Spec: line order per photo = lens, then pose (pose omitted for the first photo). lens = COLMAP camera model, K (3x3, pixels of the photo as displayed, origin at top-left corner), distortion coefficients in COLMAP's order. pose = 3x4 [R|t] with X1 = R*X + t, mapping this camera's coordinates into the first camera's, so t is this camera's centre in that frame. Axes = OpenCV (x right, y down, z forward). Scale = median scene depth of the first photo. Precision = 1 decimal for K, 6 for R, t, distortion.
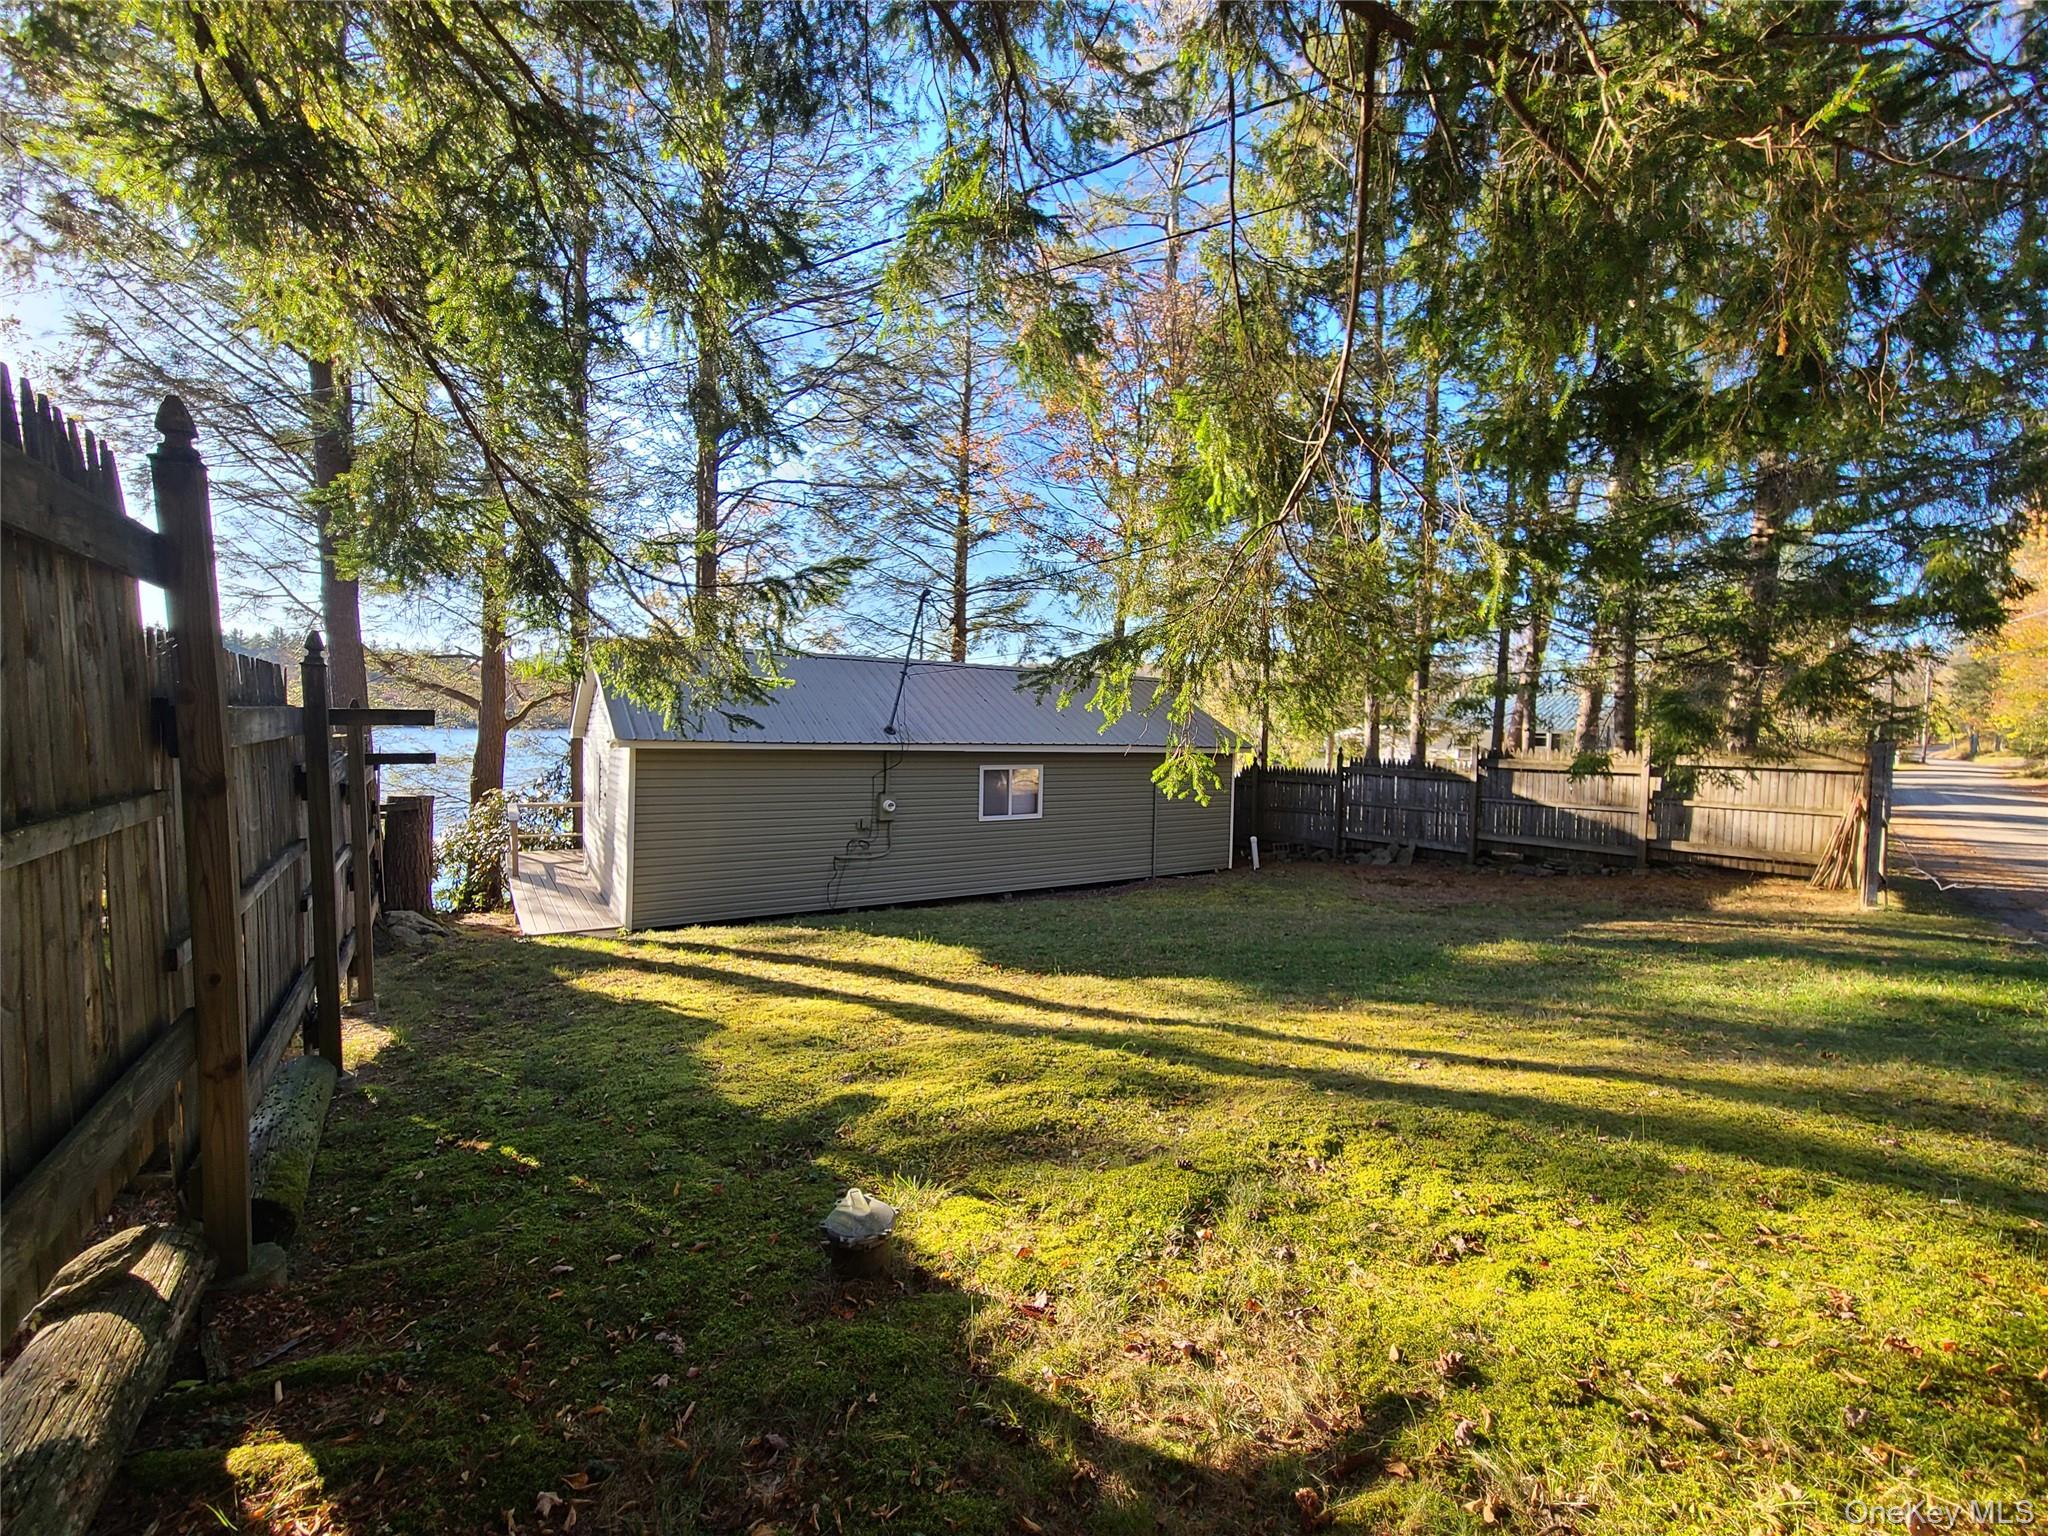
lens RADIAL K [[839.3, 0, 1036.8], [0, 839.3, 775.3], [0, 0, 1]] dist [0.002412, -0.000705]
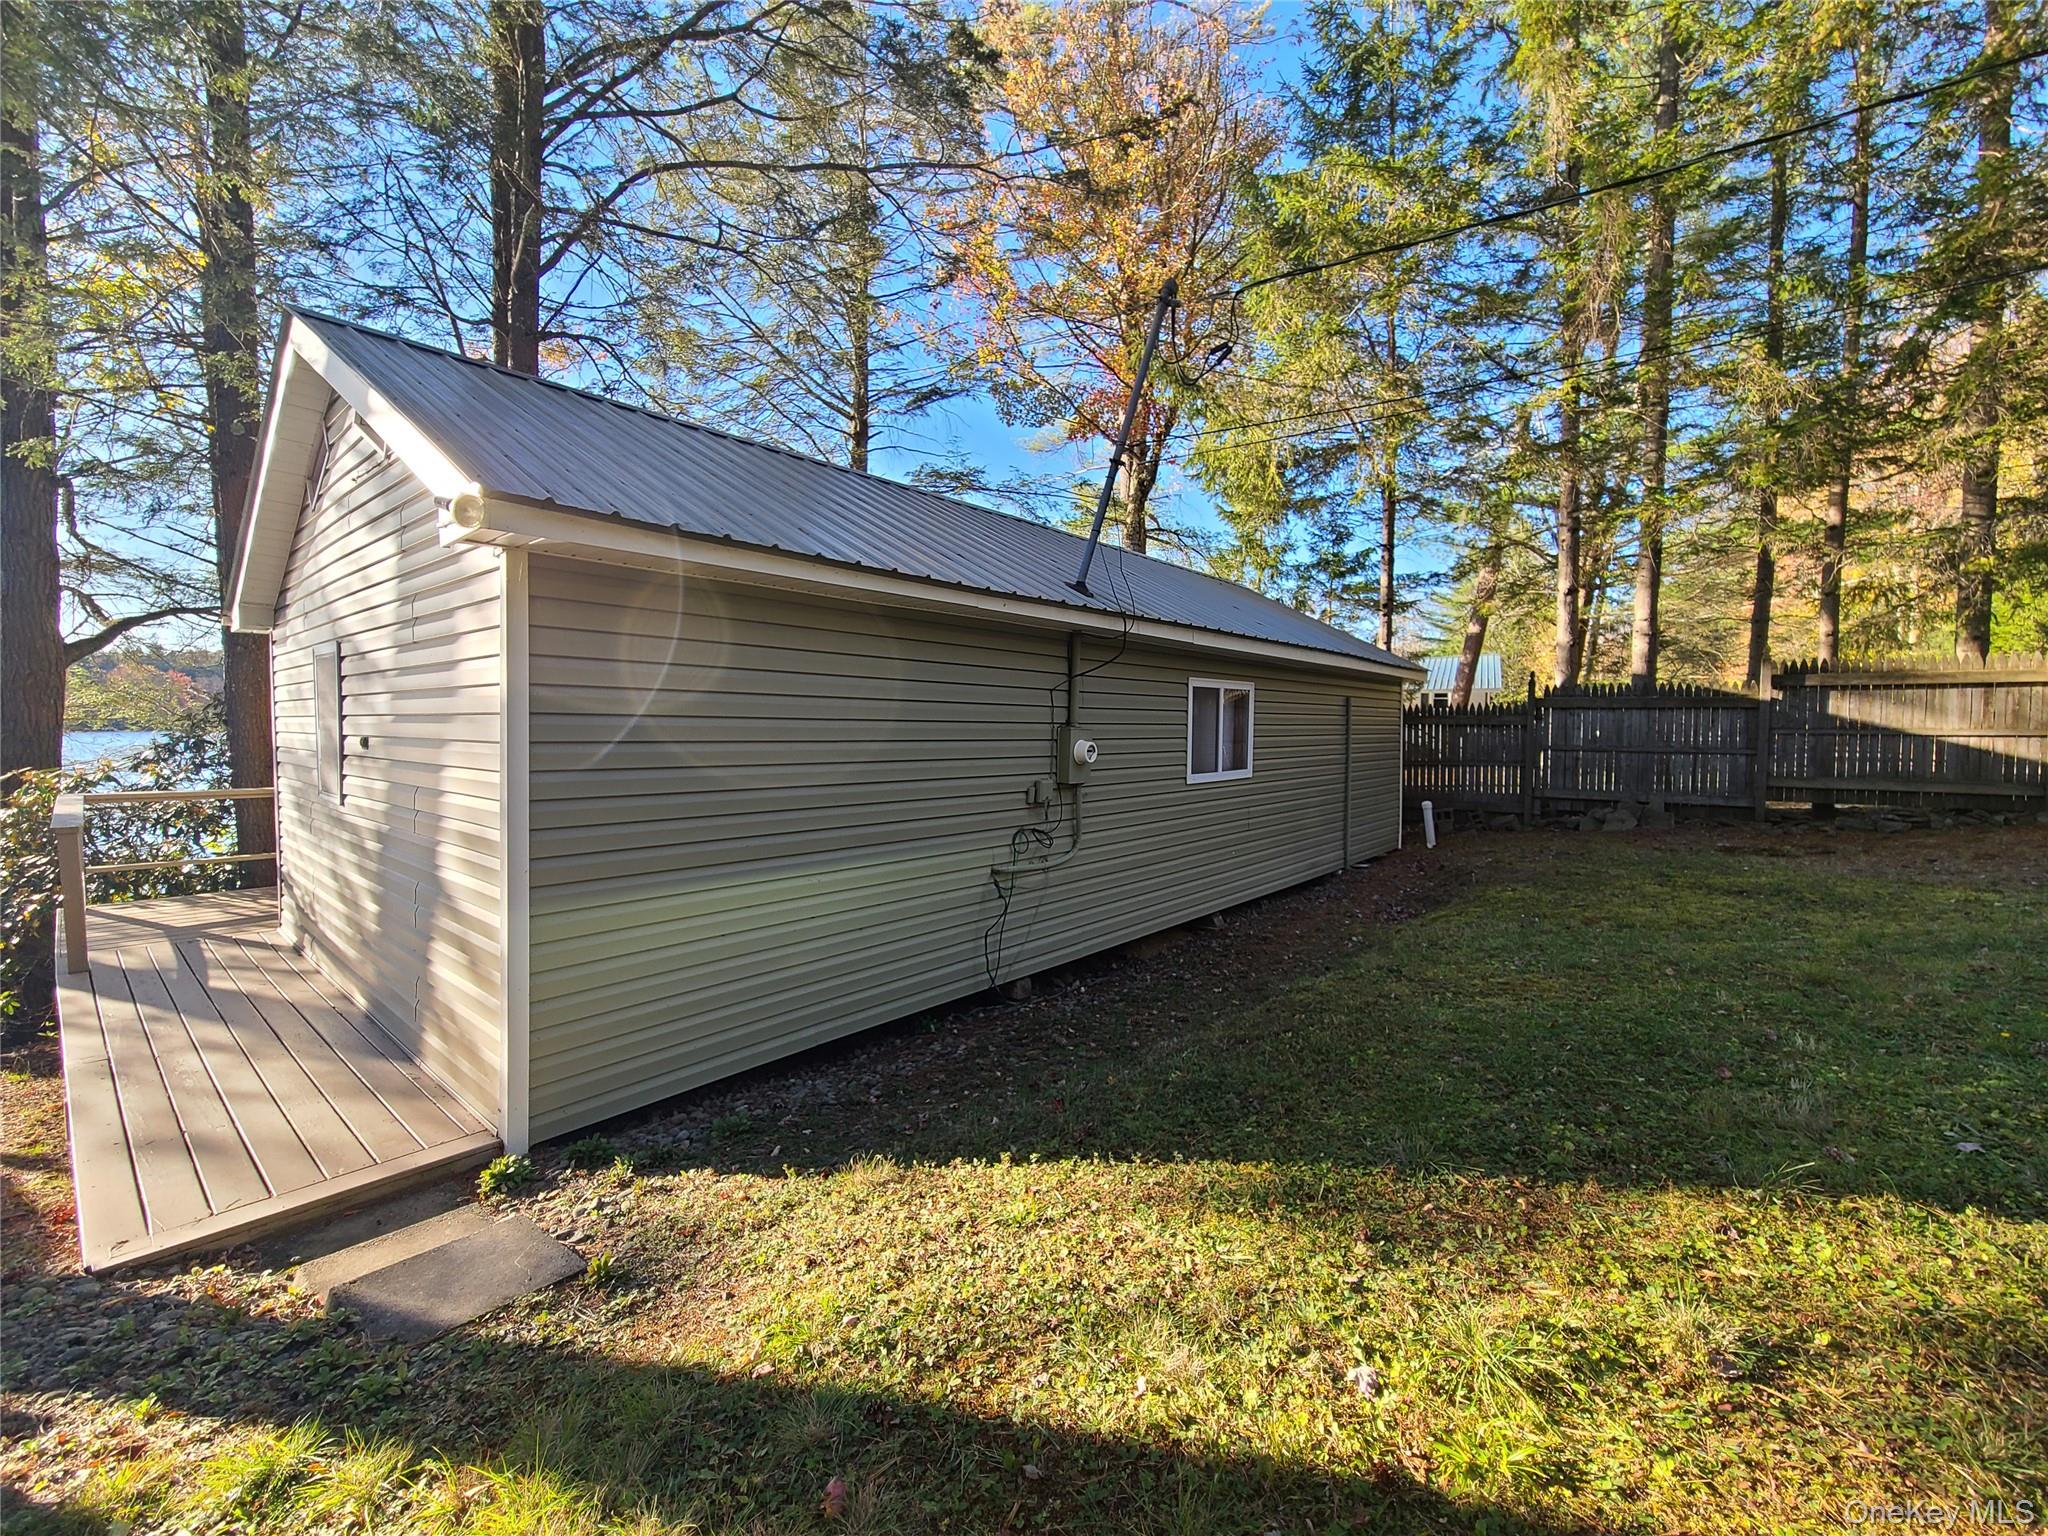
lens RADIAL K [[839.3, 0, 1010.1], [0, 839.3, 771.6], [0, 0, 1]] dist [0.002412, -0.000705]
pose [[0.964974, -0.034263, 0.260098, -0.295148], [0.033223, 0.999413, 0.008397, 0.037027], [-0.260233, 0.000538, 0.965546, 0.496857]]
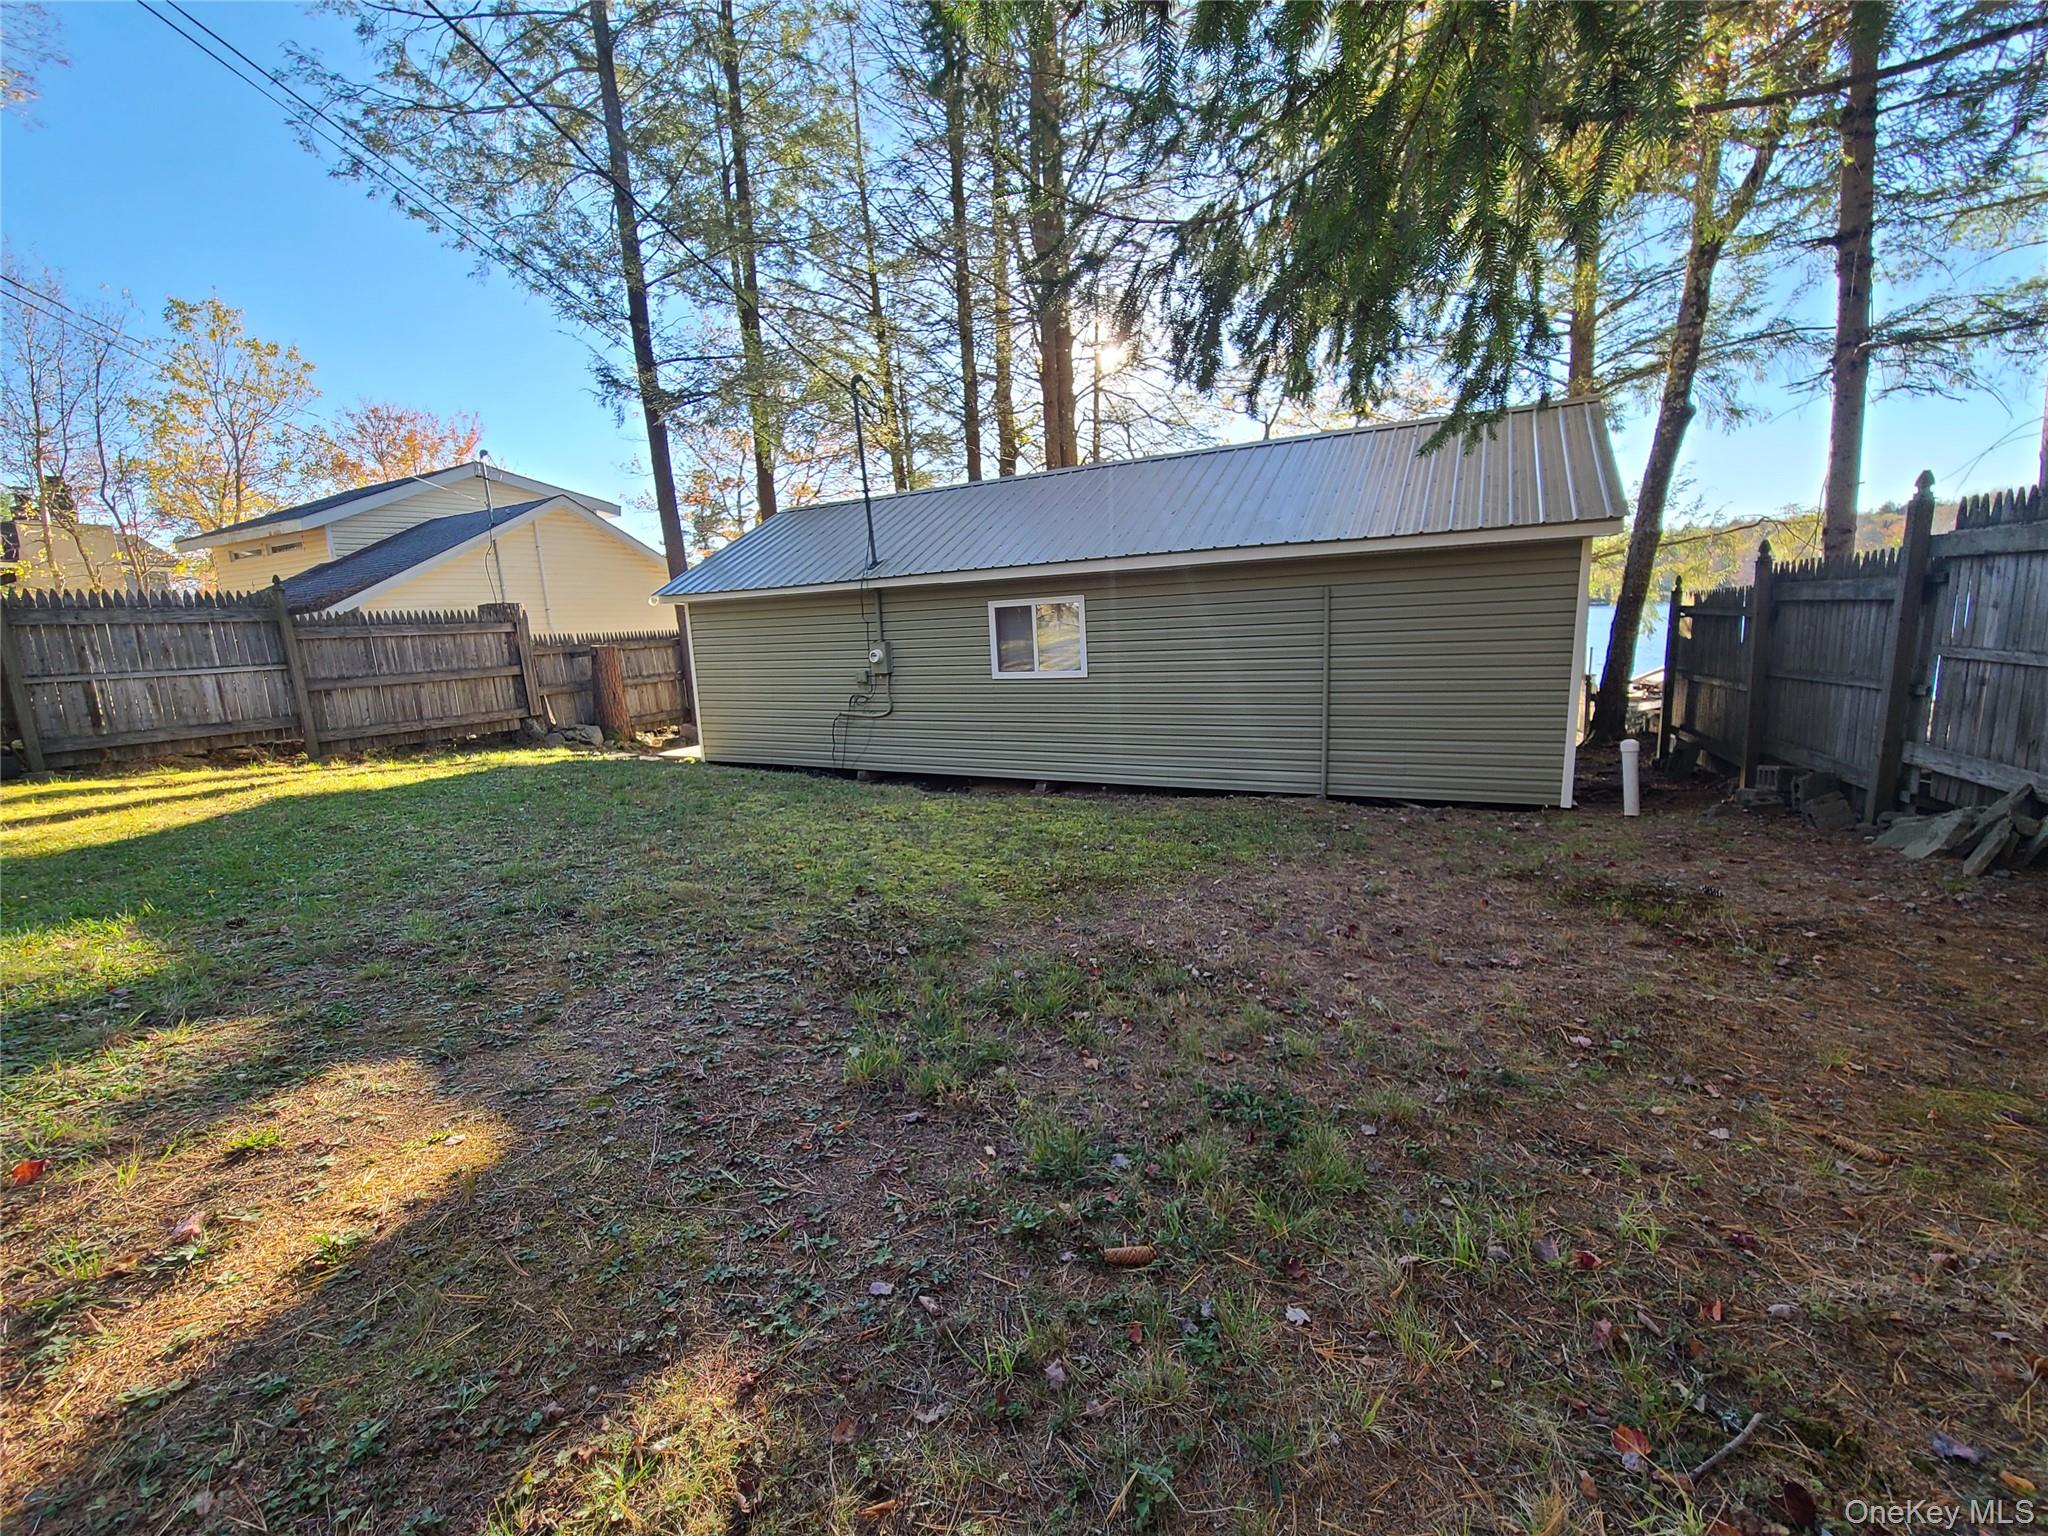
lens RADIAL K [[839.3, 0, 1023.2], [0, 839.3, 770.8], [0, 0, 1]] dist [0.002412, -0.000705]
pose [[0.468347, 0.103656, -0.877443, 0.563380], [0.004515, 0.992801, 0.119693, 0.044780], [0.883533, -0.060020, 0.464507, 0.644805]]
